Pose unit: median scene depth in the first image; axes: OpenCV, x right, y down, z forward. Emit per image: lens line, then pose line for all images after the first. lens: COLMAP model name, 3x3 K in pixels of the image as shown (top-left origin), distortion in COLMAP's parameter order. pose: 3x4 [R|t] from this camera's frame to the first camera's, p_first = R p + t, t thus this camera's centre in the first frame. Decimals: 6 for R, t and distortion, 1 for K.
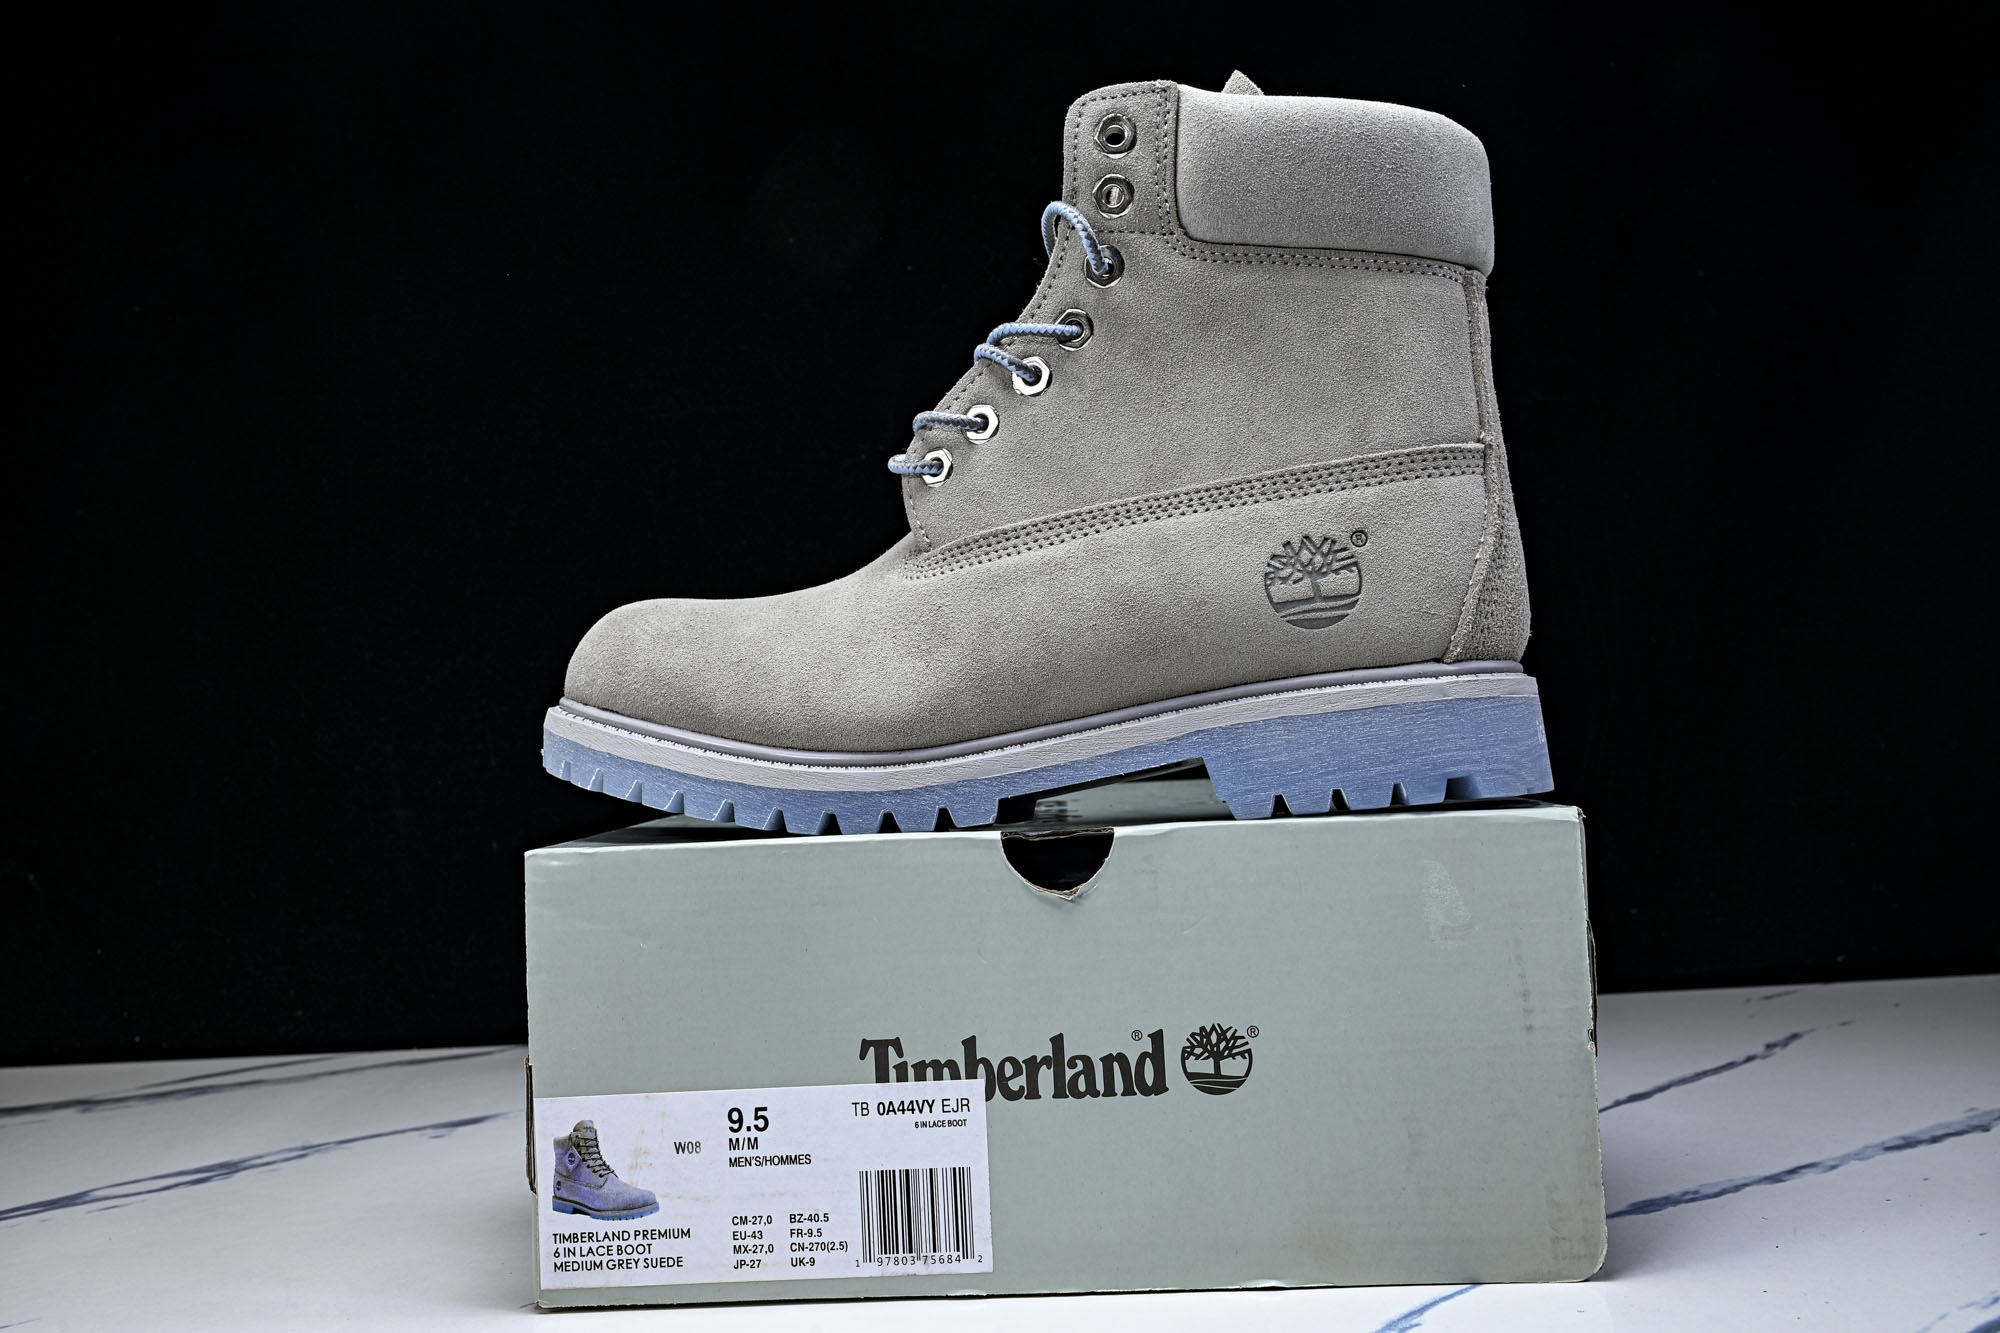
lens RADIAL K [[1942.0, 0, 987.4], [0, 1942.0, 709.4], [0, 0, 1]] dist [0.003791, 0.000000]
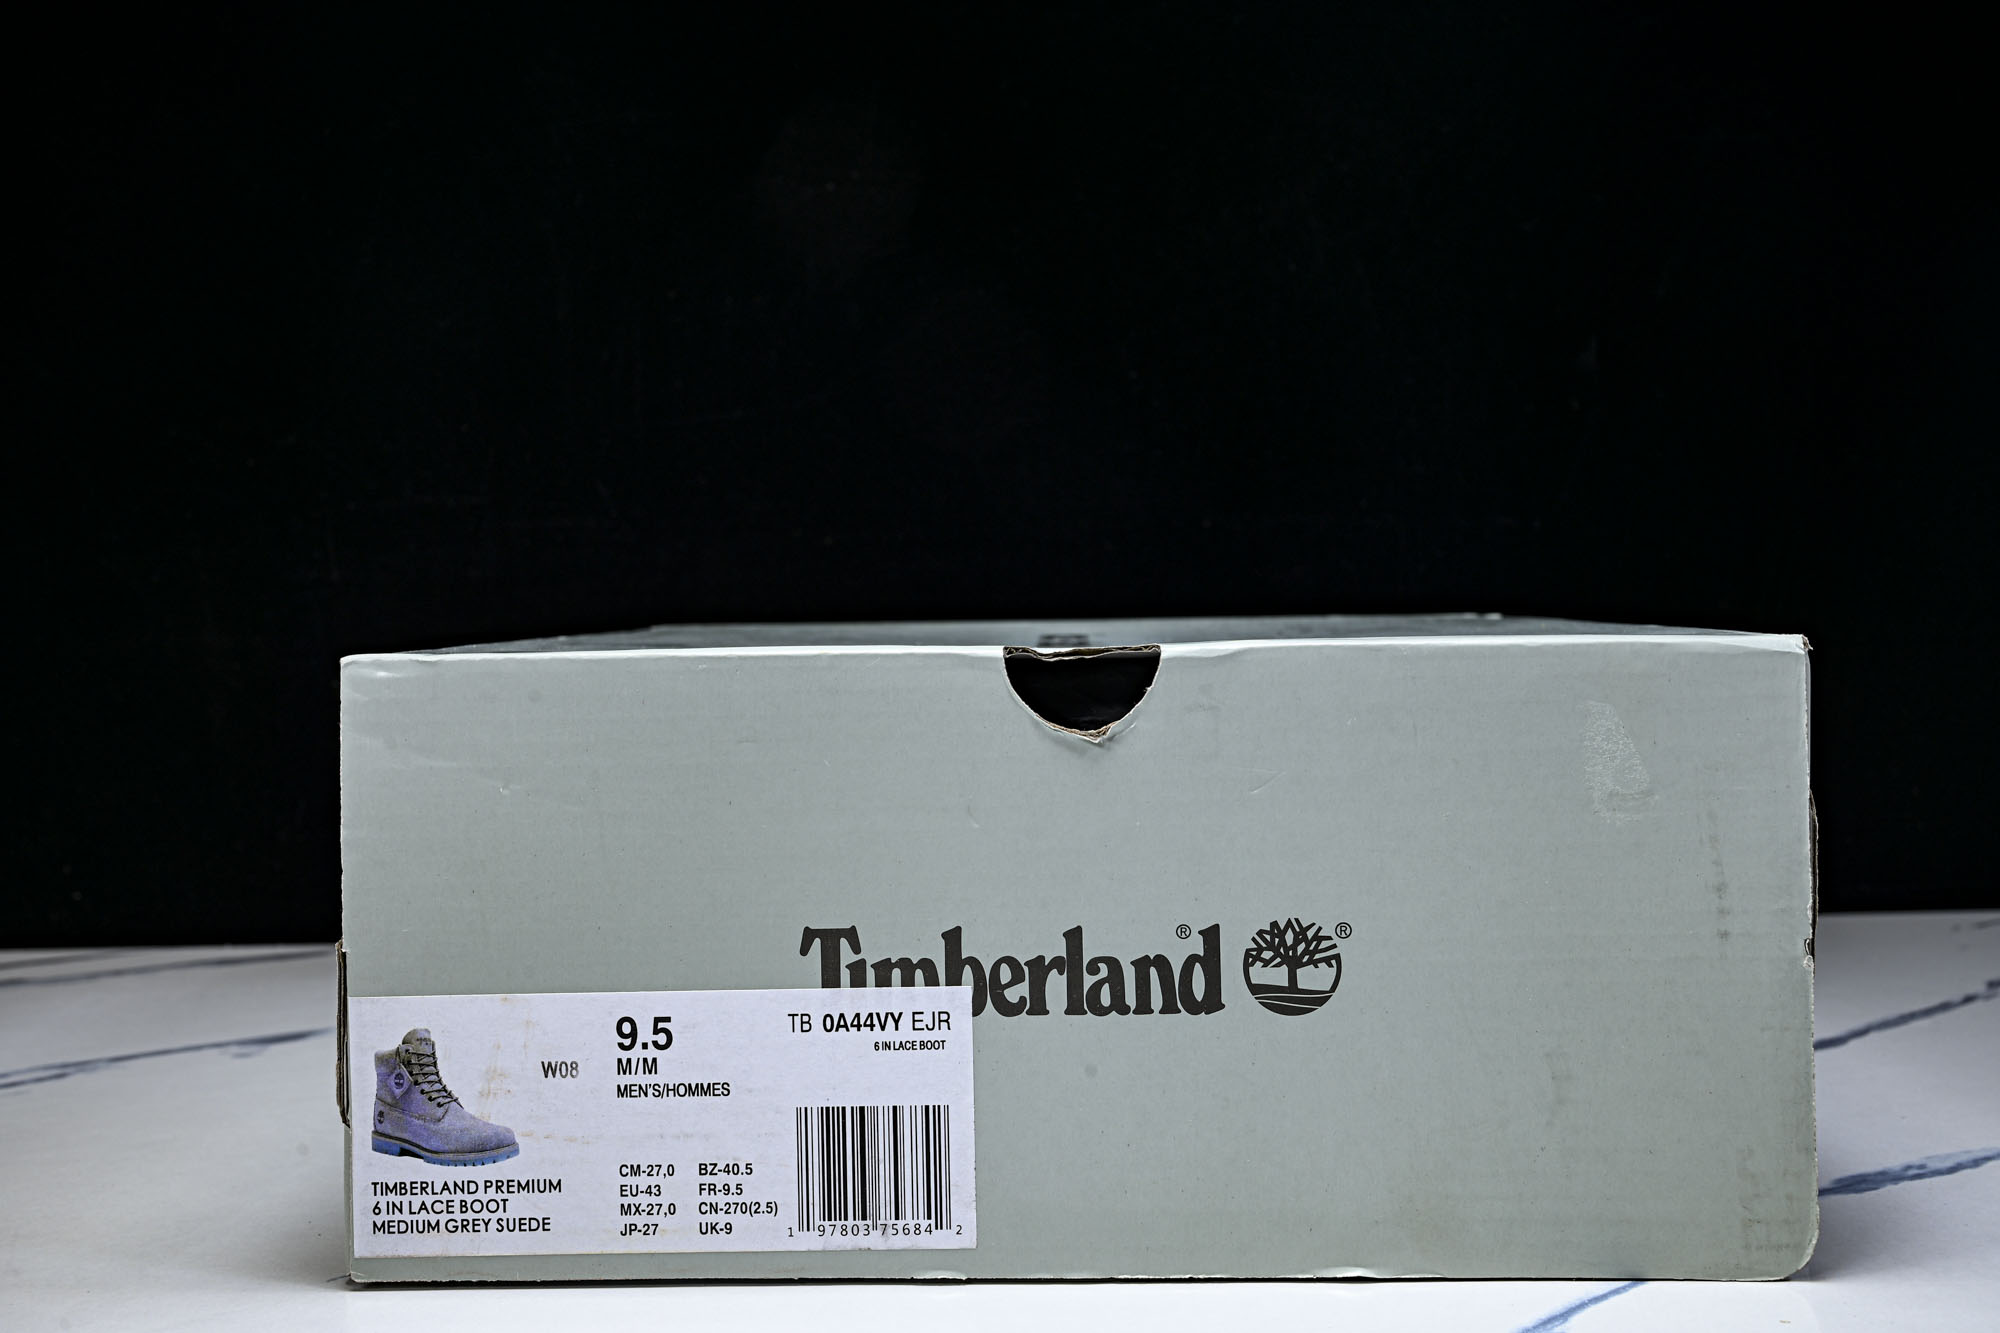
lens RADIAL K [[2213.9, 0, 1011.1], [0, 2213.9, 745.6], [0, 0, 1]] dist [0.009444, 0.000000]
pose [[0.999459, 0.027787, 0.017583, -0.003813], [-0.028740, 0.997990, 0.056474, 0.053513], [-0.015978, -0.056949, 0.998249, 0.179052]]
